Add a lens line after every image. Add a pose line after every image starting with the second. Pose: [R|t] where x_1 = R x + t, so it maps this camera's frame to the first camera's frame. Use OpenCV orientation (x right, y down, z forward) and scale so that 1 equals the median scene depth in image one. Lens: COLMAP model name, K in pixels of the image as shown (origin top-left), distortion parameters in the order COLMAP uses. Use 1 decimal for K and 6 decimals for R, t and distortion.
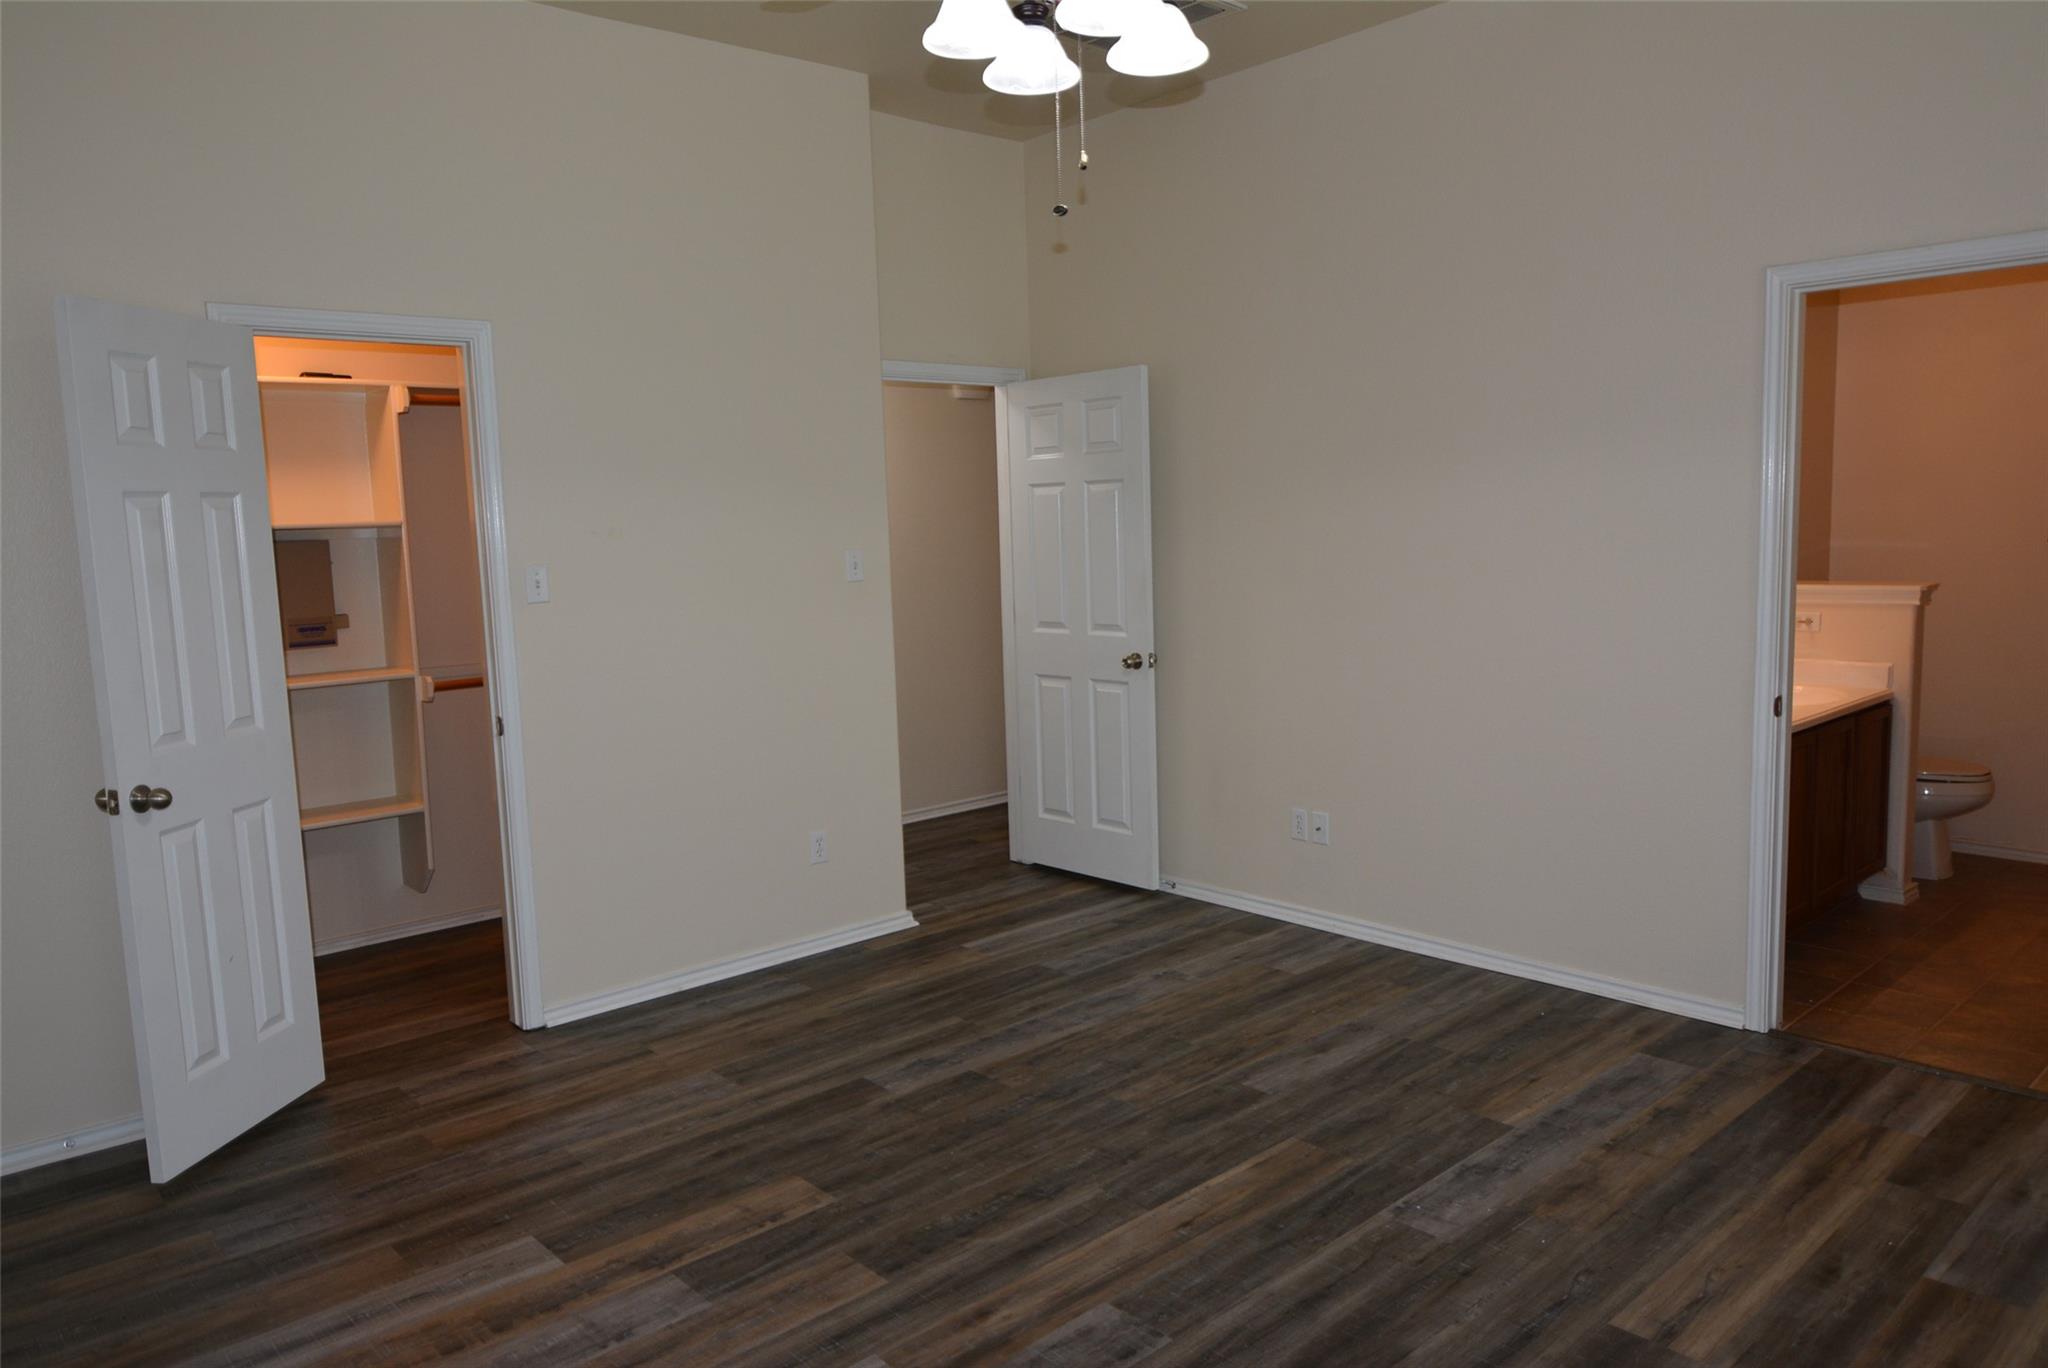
lens RADIAL K [[1397.2, 0, 1027.8], [0, 1397.2, 688.0], [0, 0, 1]] dist [0.007103, -0.024086]
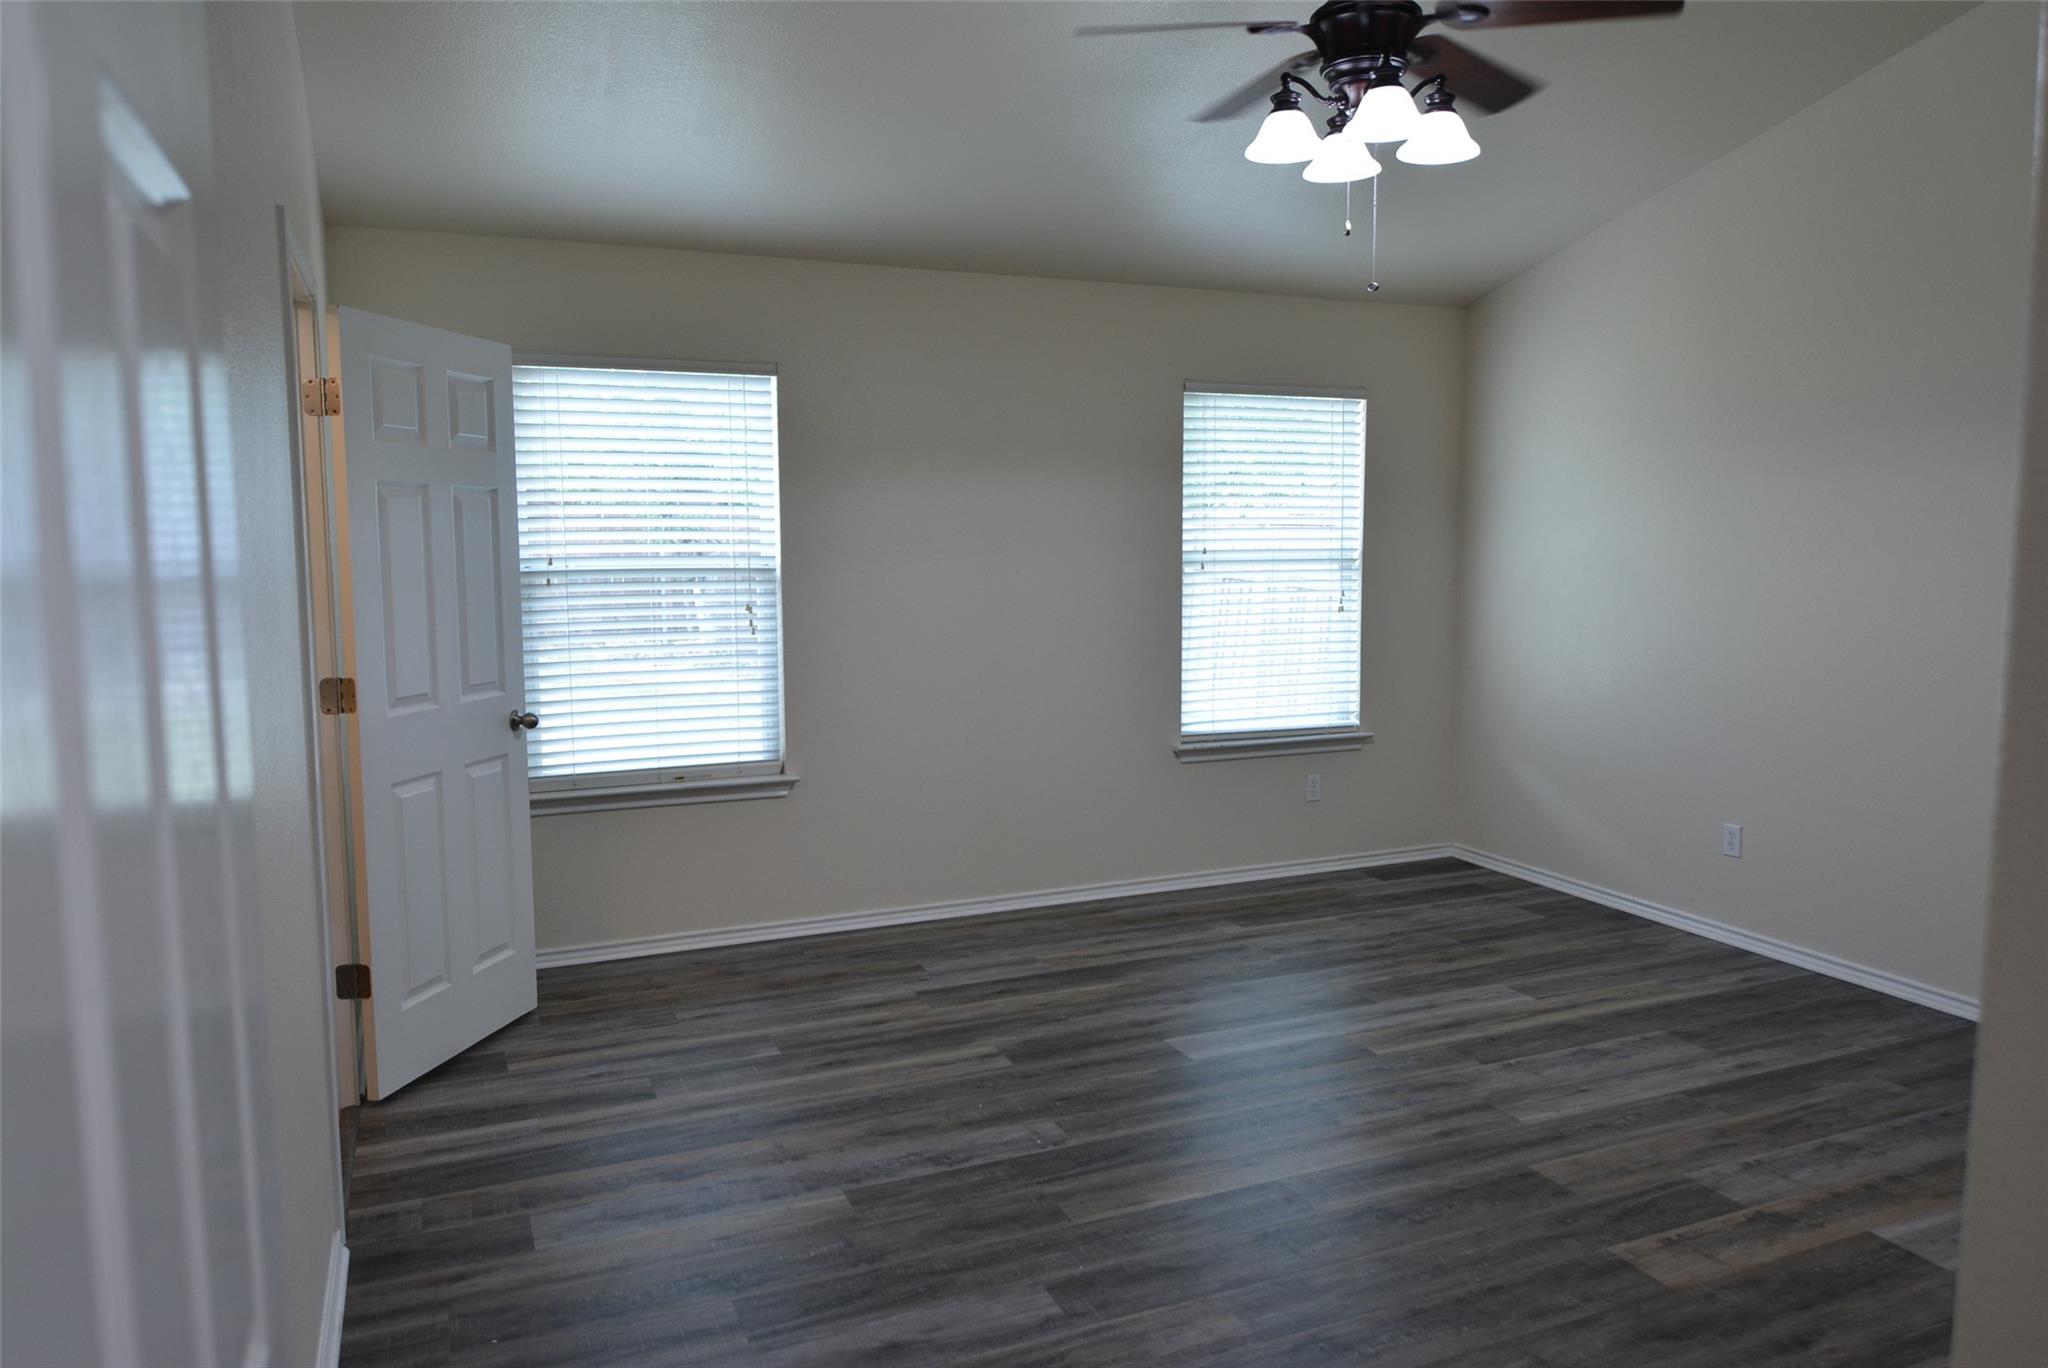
lens RADIAL K [[1397.2, 0, 1036.7], [0, 1397.2, 690.3], [0, 0, 1]] dist [0.007103, -0.024086]
pose [[-0.946172, 0.000237, 0.323664, -0.080791], [0.072738, 0.974576, 0.211922, -0.216378], [-0.315385, 0.224057, -0.922134, 1.915090]]
